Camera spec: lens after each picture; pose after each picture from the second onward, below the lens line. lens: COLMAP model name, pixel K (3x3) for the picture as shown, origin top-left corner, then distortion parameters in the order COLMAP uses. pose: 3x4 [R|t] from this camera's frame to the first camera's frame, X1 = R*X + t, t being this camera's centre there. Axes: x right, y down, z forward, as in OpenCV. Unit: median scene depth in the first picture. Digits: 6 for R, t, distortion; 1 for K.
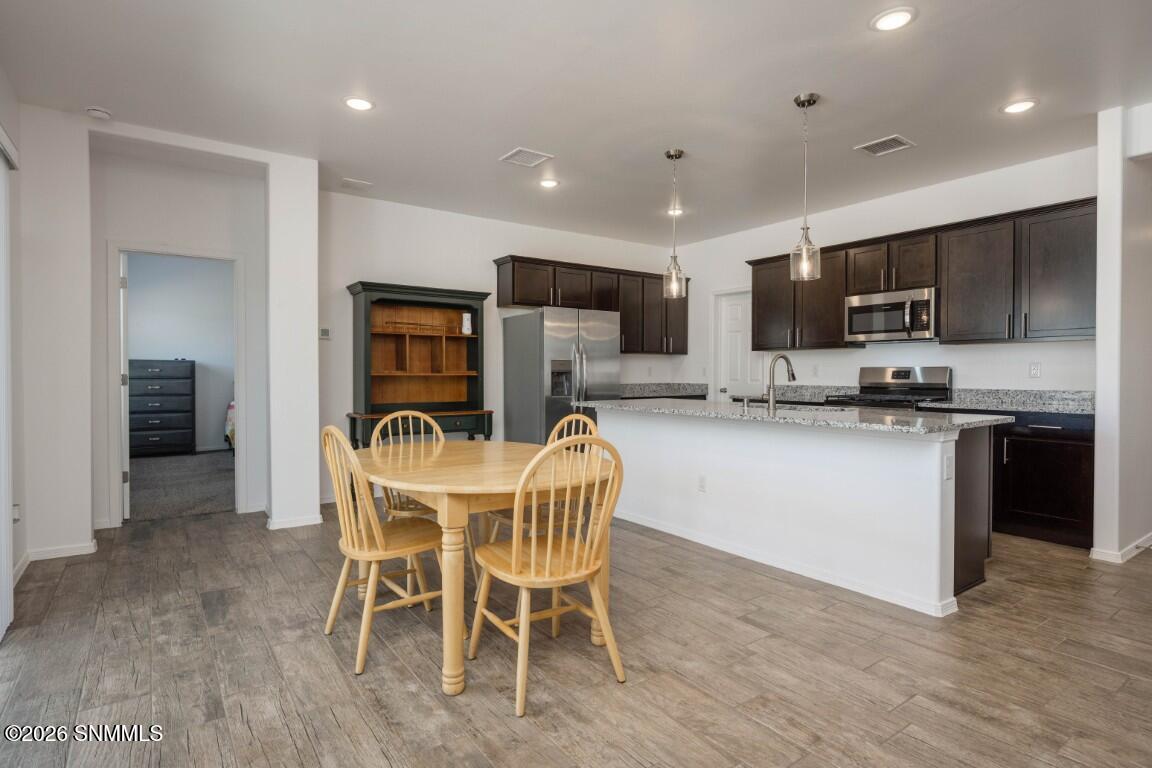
lens RADIAL K [[578.5, 0, 572.9], [0, 578.5, 385.2], [0, 0, 1]] dist [-0.006031, -0.000260]
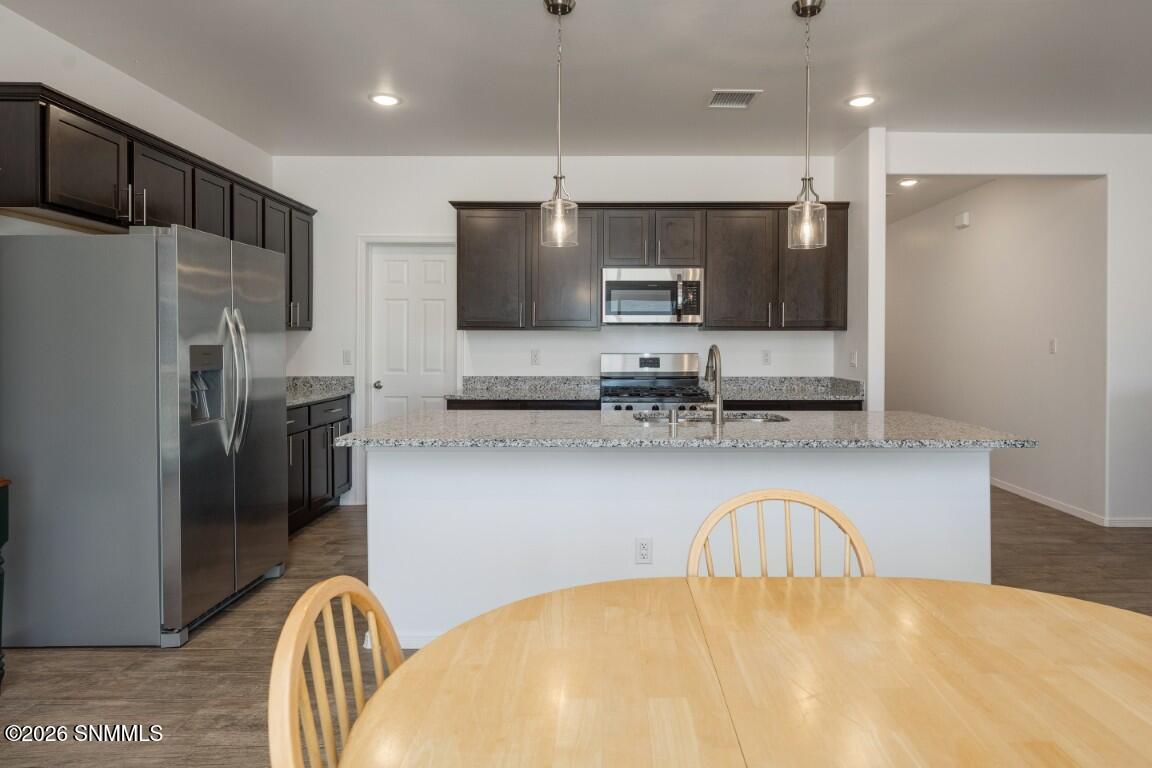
lens RADIAL K [[657.1, 0, 598.5], [0, 657.1, 345.6], [0, 0, 1]] dist [-0.002990, -0.002379]
pose [[0.582958, -0.000137, 0.812502, -0.311374], [0.016569, 0.999794, -0.011719, -0.036075], [-0.812334, 0.020294, 0.582840, 0.519828]]
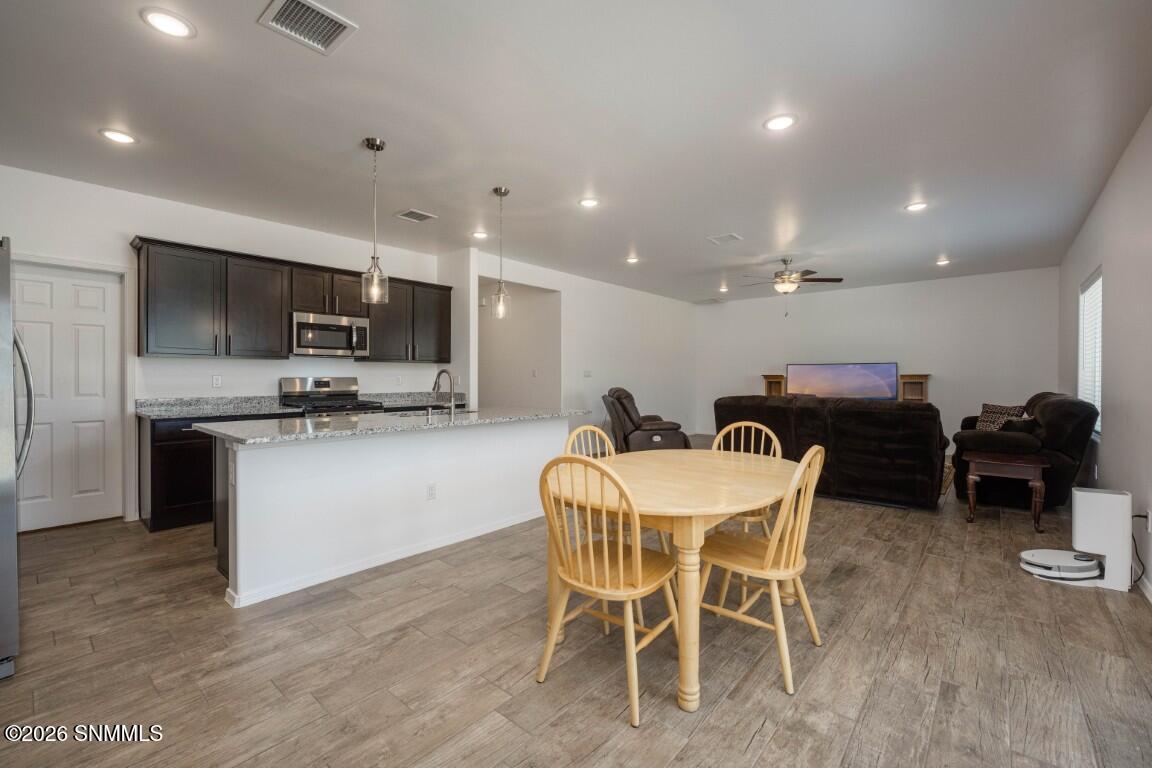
lens RADIAL K [[492.3, 0, 562.0], [0, 492.3, 378.1], [0, 0, 1]] dist [0.000895, -0.000250]
pose [[-0.214716, -0.005167, 0.976663, -0.574200], [0.020309, 0.999746, 0.009754, -0.032397], [-0.976465, 0.021930, -0.214556, 0.792972]]
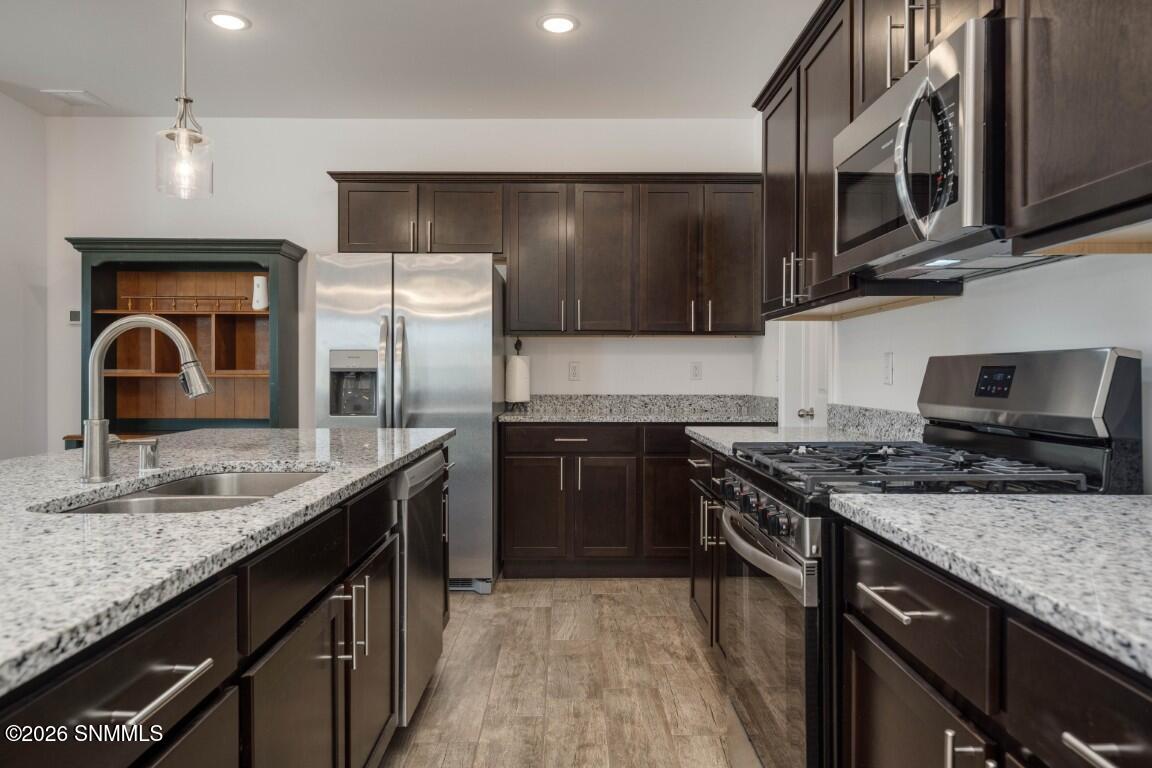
lens RADIAL K [[759.8, 0, 570.7], [0, 759.8, 378.4], [0, 0, 1]] dist [0.005028, 0.001124]
pose [[0.821185, 0.005000, -0.570640, 0.659441], [-0.013843, 0.999842, -0.011160, -0.013436], [0.570494, 0.017064, 0.821124, 0.635674]]
